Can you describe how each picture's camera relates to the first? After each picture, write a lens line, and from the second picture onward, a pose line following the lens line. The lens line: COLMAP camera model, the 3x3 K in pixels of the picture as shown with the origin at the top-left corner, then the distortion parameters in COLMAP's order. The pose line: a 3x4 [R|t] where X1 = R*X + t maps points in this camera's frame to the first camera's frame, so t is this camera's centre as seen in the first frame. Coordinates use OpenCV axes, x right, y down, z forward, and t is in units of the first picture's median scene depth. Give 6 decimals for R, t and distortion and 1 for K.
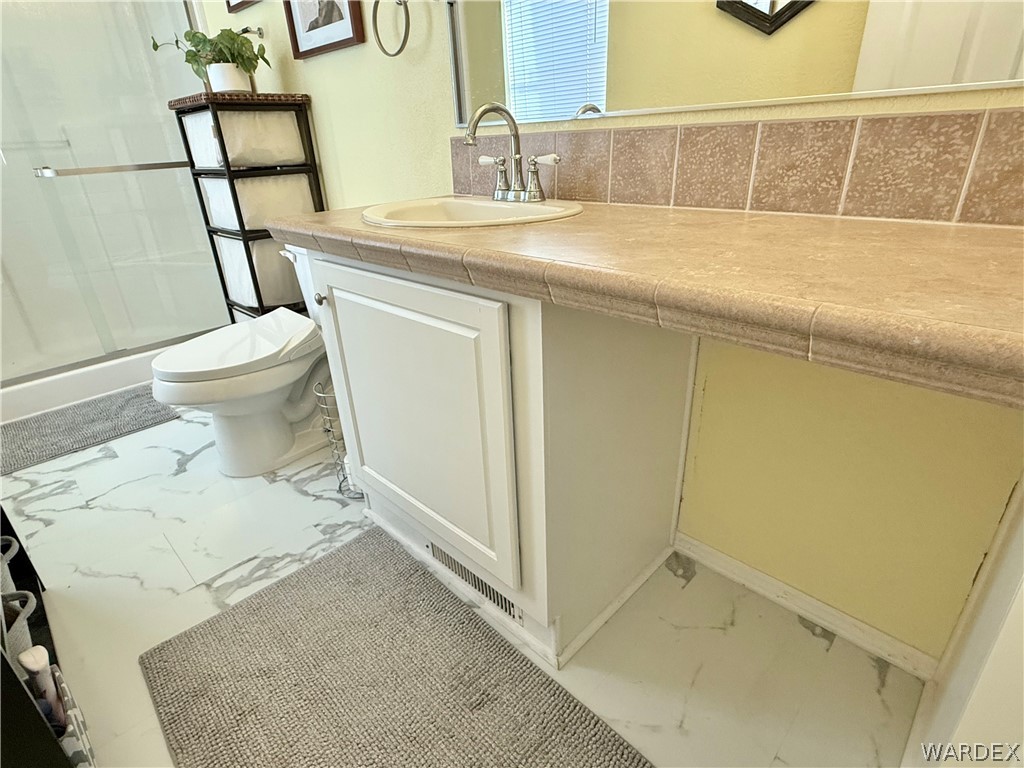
lens RADIAL K [[509.6, 0, 512.0], [0, 509.6, 384.0], [0, 0, 1]] dist [-0.001235, -0.000399]
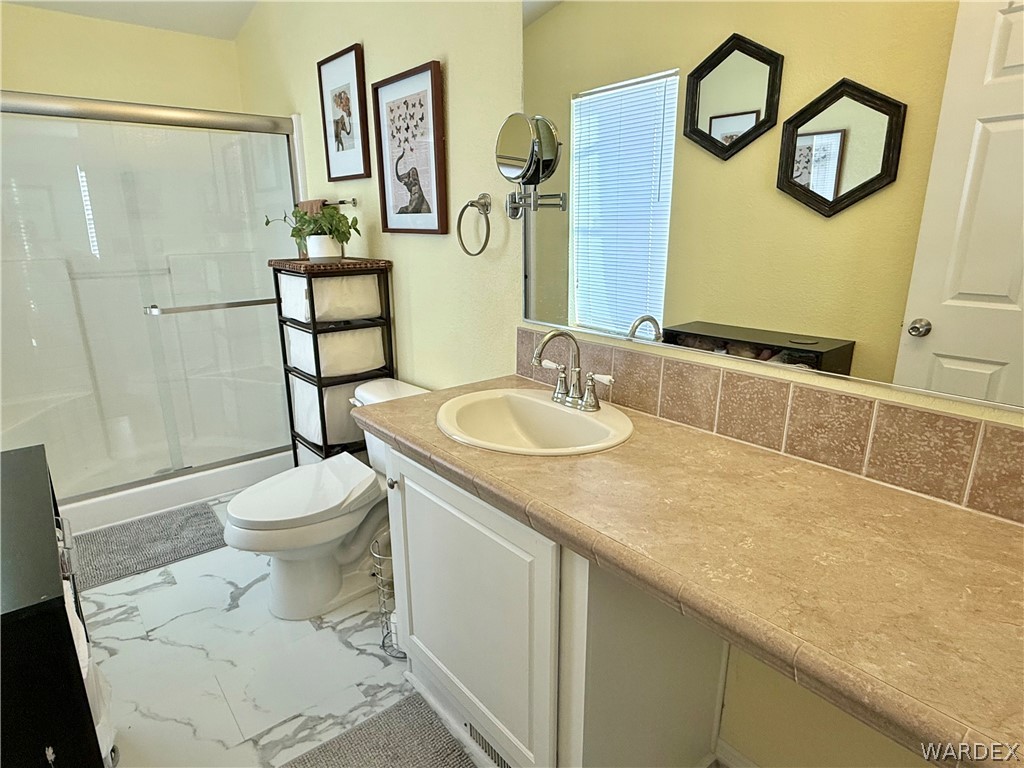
lens RADIAL K [[569.5, 0, 512.0], [0, 569.5, 384.0], [0, 0, 1]] dist [-0.000094, -0.001228]
pose [[0.994064, 0.061980, -0.089413, -0.014089], [-0.074414, 0.986891, -0.143206, -0.181647], [0.079365, 0.149010, 0.985646, -0.196308]]
